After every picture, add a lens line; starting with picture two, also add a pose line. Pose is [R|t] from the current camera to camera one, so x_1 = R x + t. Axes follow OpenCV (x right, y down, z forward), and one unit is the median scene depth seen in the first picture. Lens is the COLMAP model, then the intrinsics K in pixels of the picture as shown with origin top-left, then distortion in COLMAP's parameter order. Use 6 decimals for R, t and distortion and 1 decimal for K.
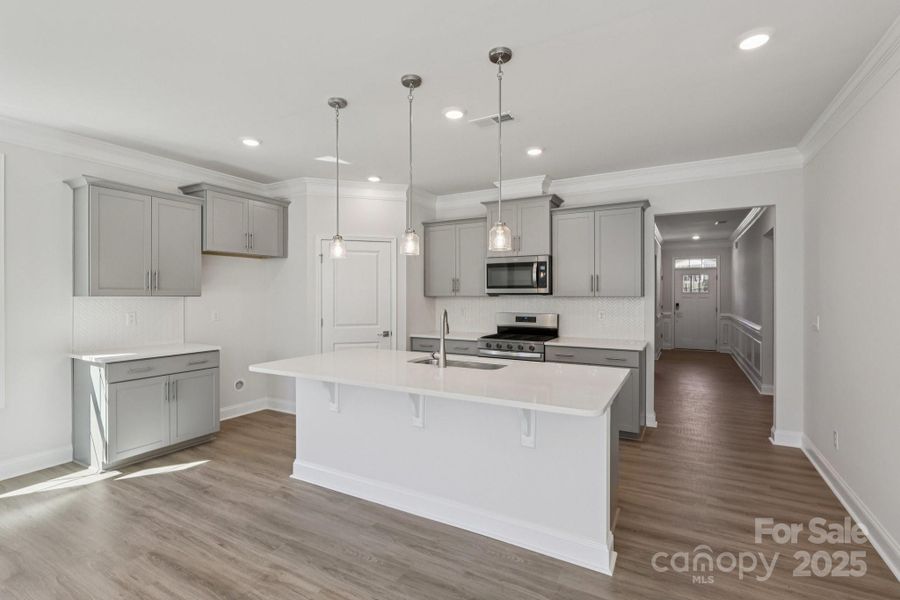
lens RADIAL K [[419.9, 0, 450.0], [0, 419.9, 300.0], [0, 0, 1]] dist [-0.000588, 0.000721]
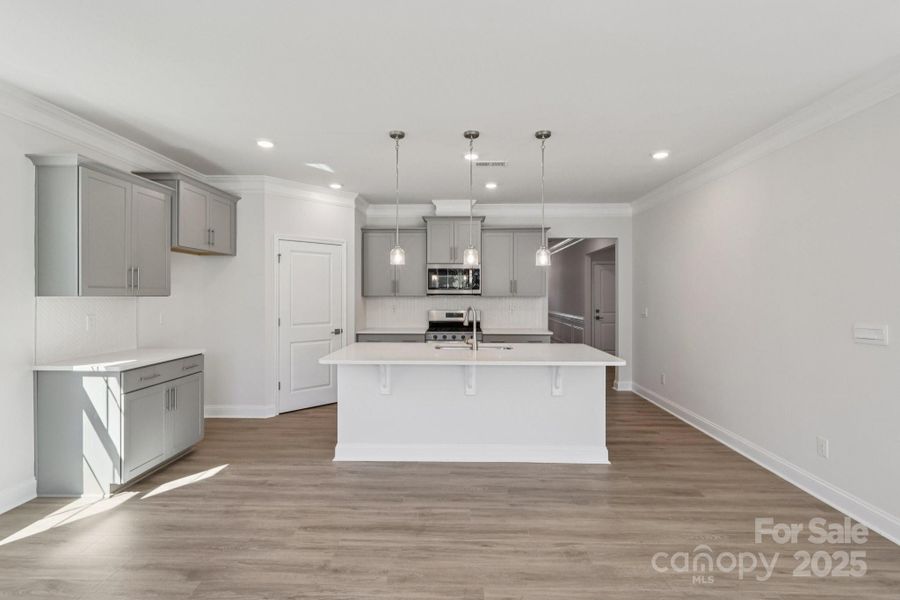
lens RADIAL K [[421.1, 0, 453.3], [0, 421.1, 298.2], [0, 0, 1]] dist [0.000973, 0.000562]
pose [[0.883317, -0.001658, 0.468772, -0.478232], [0.003676, 0.999988, -0.003389, 0.001218], [-0.468761, 0.004717, 0.883313, -0.093305]]
